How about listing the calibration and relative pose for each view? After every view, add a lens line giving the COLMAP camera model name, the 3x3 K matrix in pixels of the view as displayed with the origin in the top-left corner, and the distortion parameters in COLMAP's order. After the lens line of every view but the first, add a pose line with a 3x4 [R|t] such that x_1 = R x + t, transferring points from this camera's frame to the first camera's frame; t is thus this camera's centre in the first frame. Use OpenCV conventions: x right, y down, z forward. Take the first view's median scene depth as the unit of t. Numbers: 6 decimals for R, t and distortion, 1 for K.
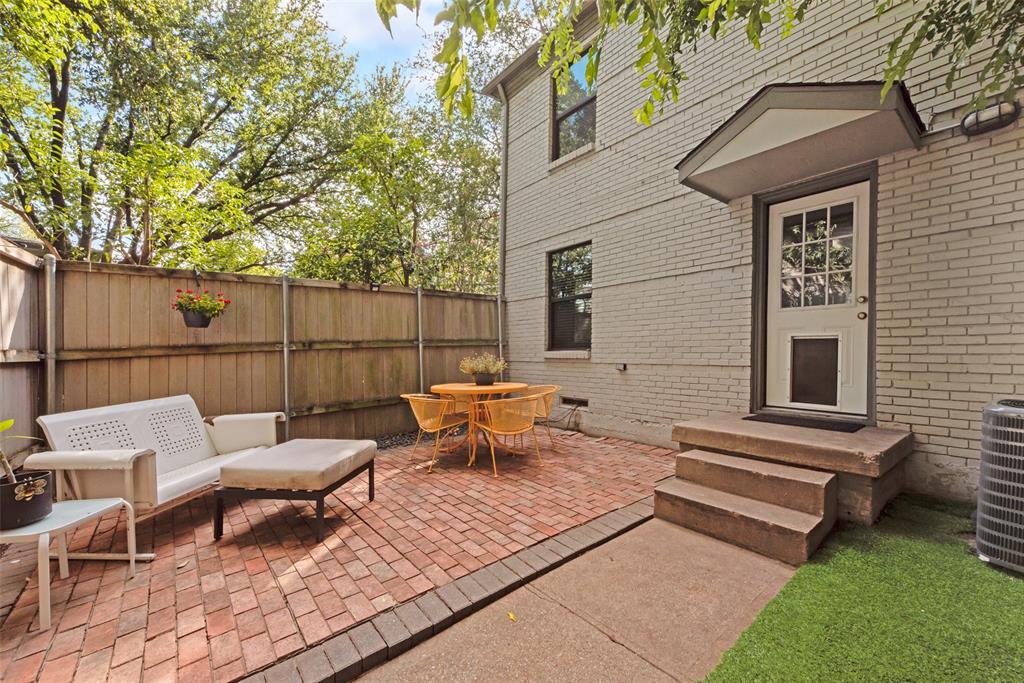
lens RADIAL K [[400.9, 0, 520.4], [0, 400.9, 350.5], [0, 0, 1]] dist [0.000958, -0.000077]
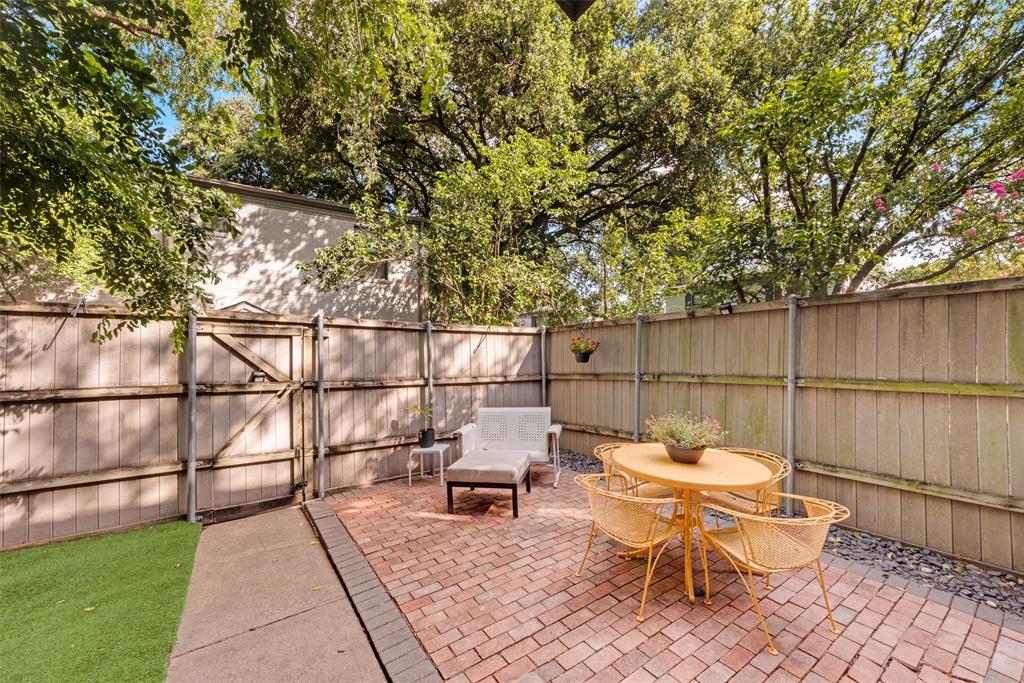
lens RADIAL K [[400.9, 0, 520.4], [0, 400.9, 350.5], [0, 0, 1]] dist [0.000958, -0.000077]
pose [[-0.081790, 0.011987, -0.996577, 0.788966], [0.004219, 0.999923, 0.011681, -0.140261], [0.996641, -0.003249, -0.081834, 1.052893]]
